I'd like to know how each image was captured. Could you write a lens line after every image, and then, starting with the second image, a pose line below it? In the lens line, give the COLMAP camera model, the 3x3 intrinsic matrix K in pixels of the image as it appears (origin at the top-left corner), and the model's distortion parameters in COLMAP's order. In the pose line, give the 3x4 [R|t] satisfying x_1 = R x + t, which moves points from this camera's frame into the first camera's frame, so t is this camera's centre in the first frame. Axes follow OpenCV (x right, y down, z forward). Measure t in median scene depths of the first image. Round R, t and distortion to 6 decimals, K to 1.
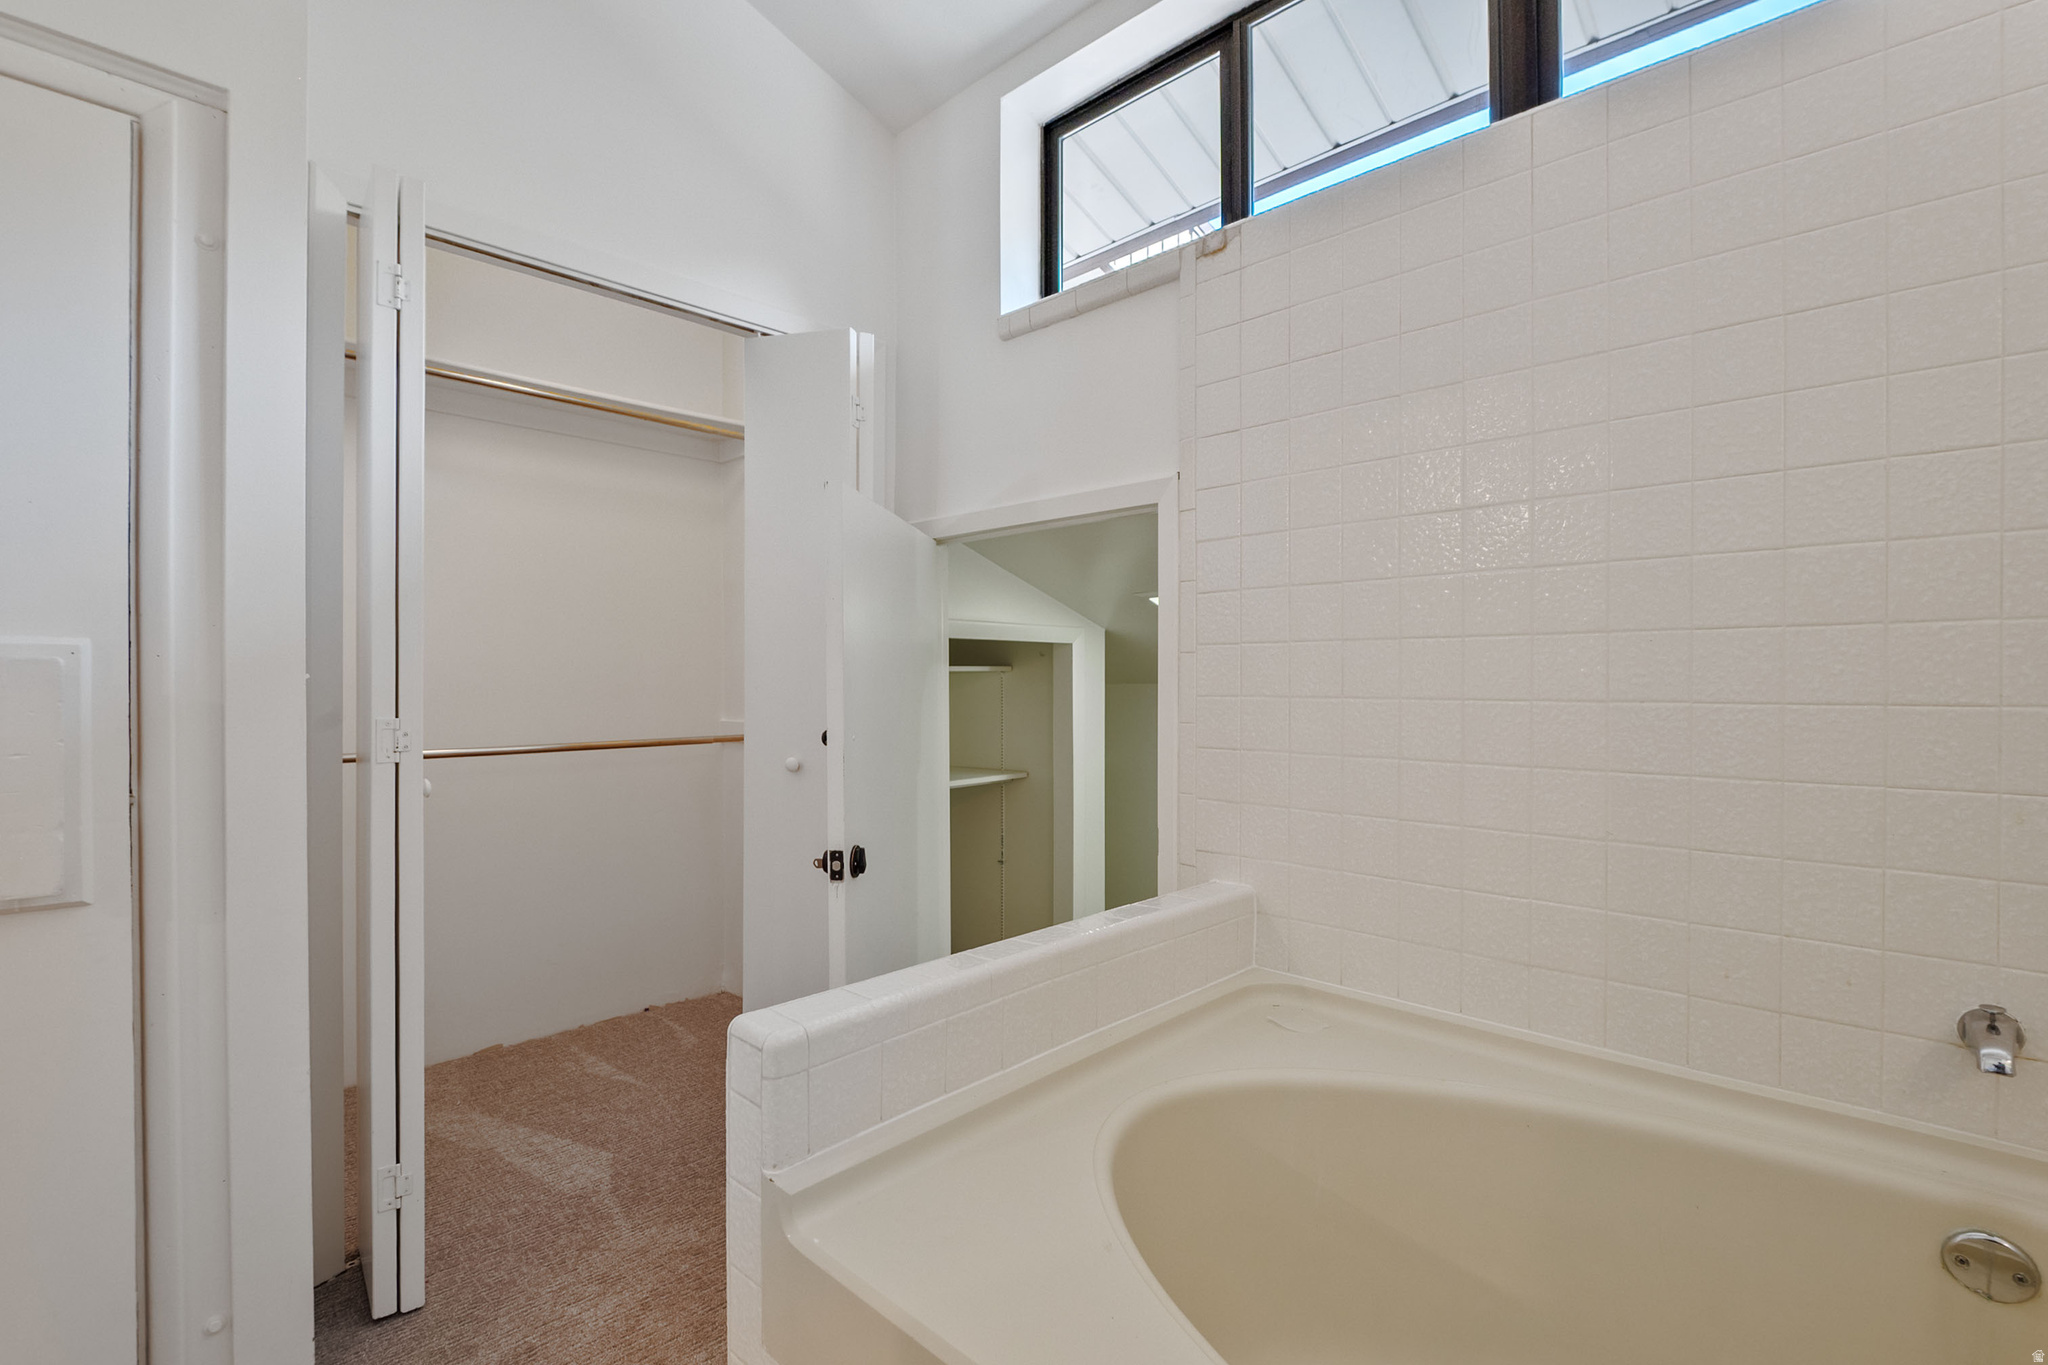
lens RADIAL K [[918.0, 0, 1041.0], [0, 918.0, 683.6], [0, 0, 1]] dist [0.001943, -0.013926]
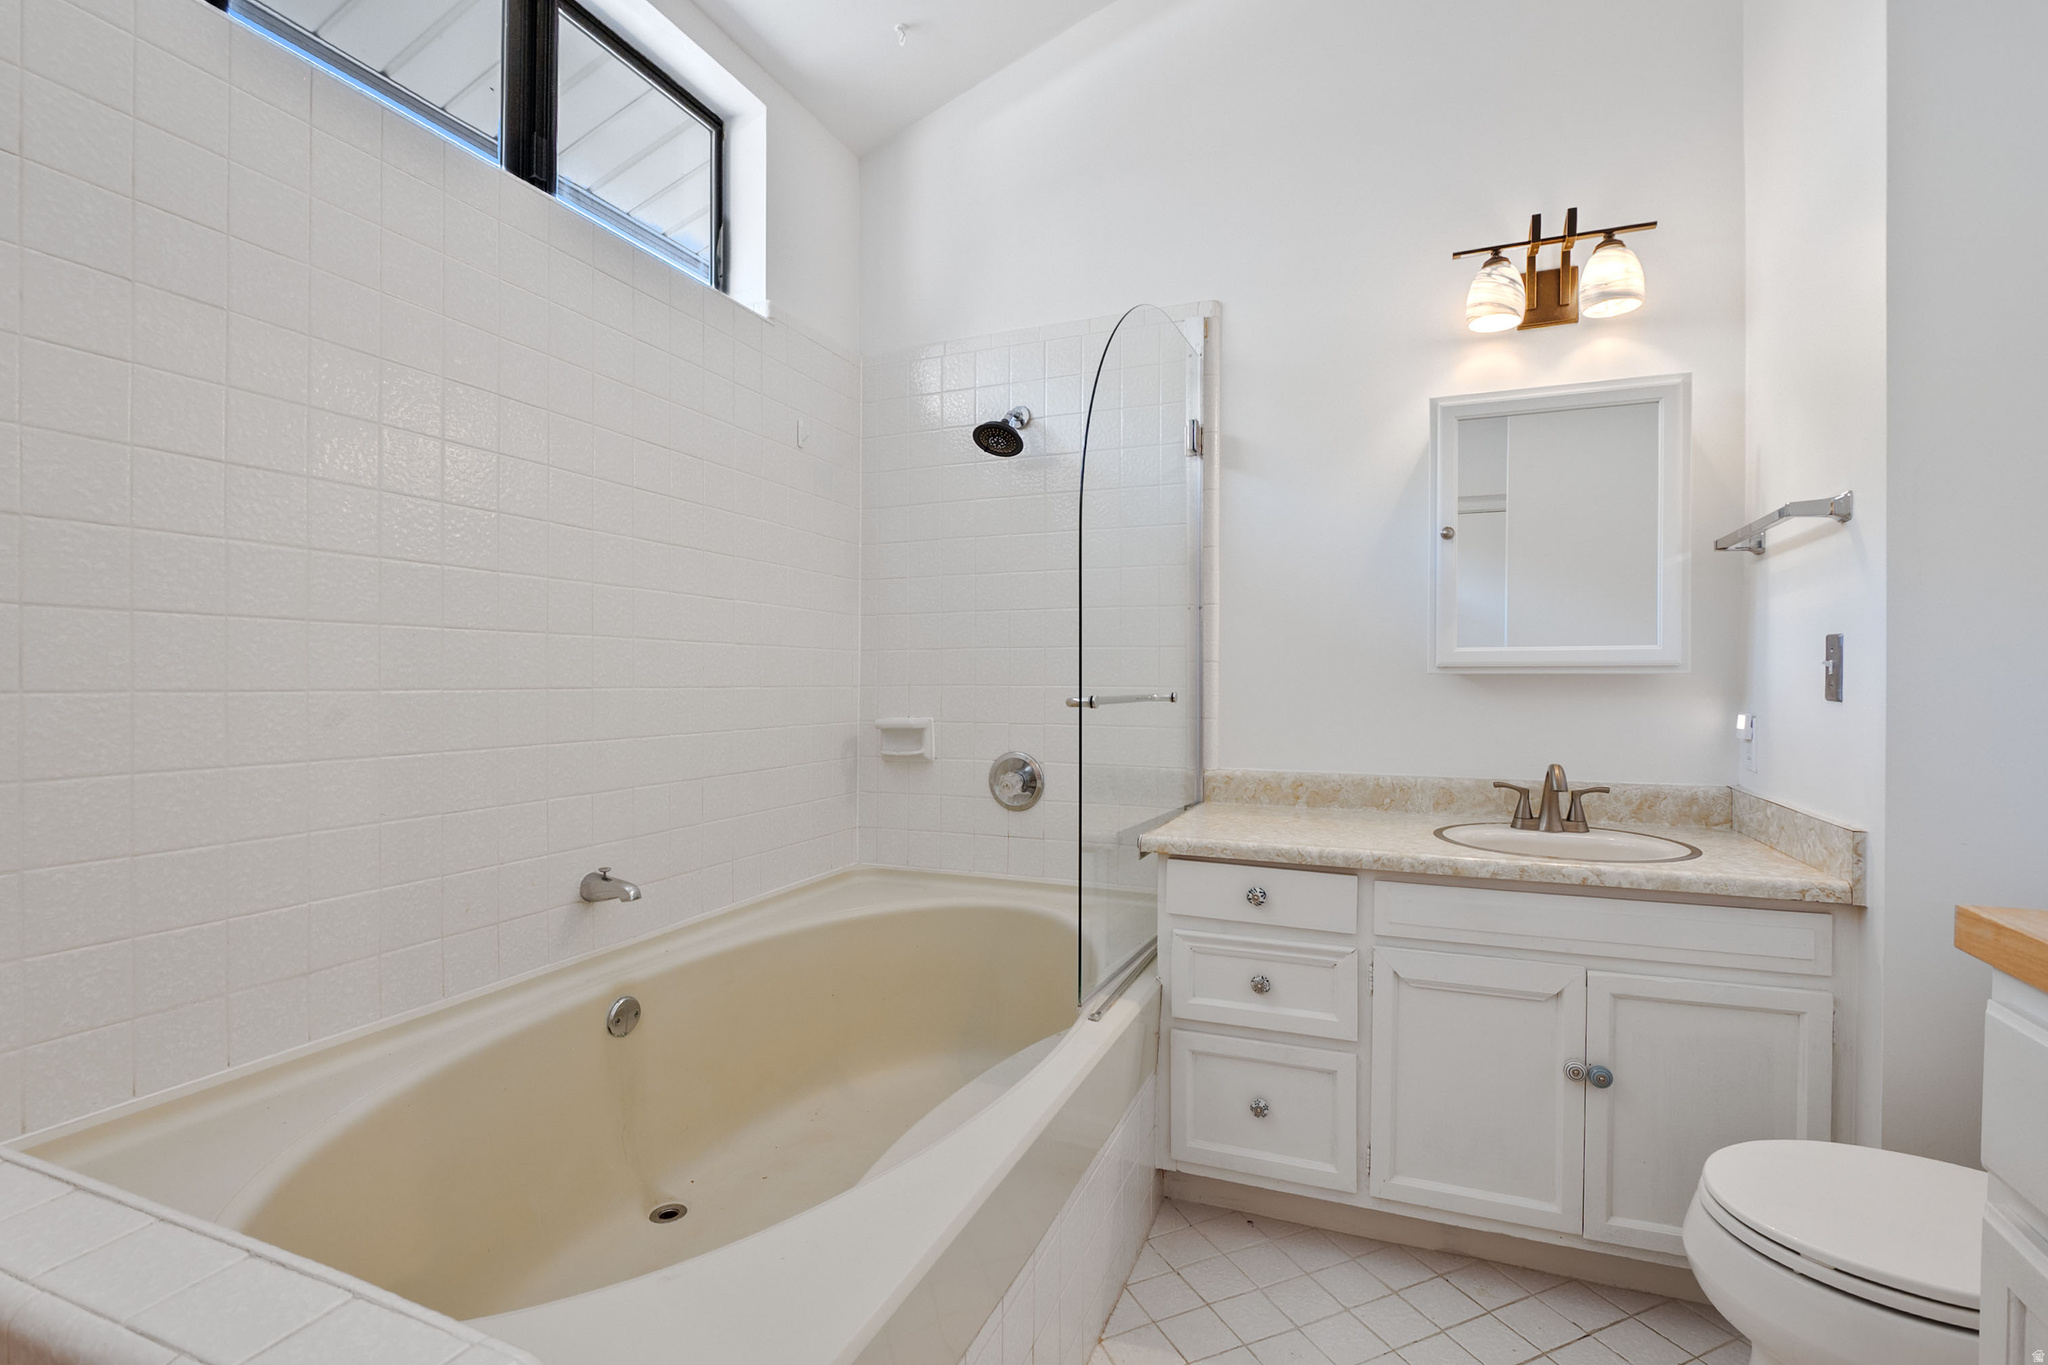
lens RADIAL K [[918.0, 0, 1041.0], [0, 918.0, 683.6], [0, 0, 1]] dist [0.001943, -0.013926]
pose [[-0.377320, -0.004101, 0.926074, -0.610621], [-0.000121, 0.999990, 0.004379, 0.007404], [-0.926083, 0.001540, -0.377317, 0.658072]]
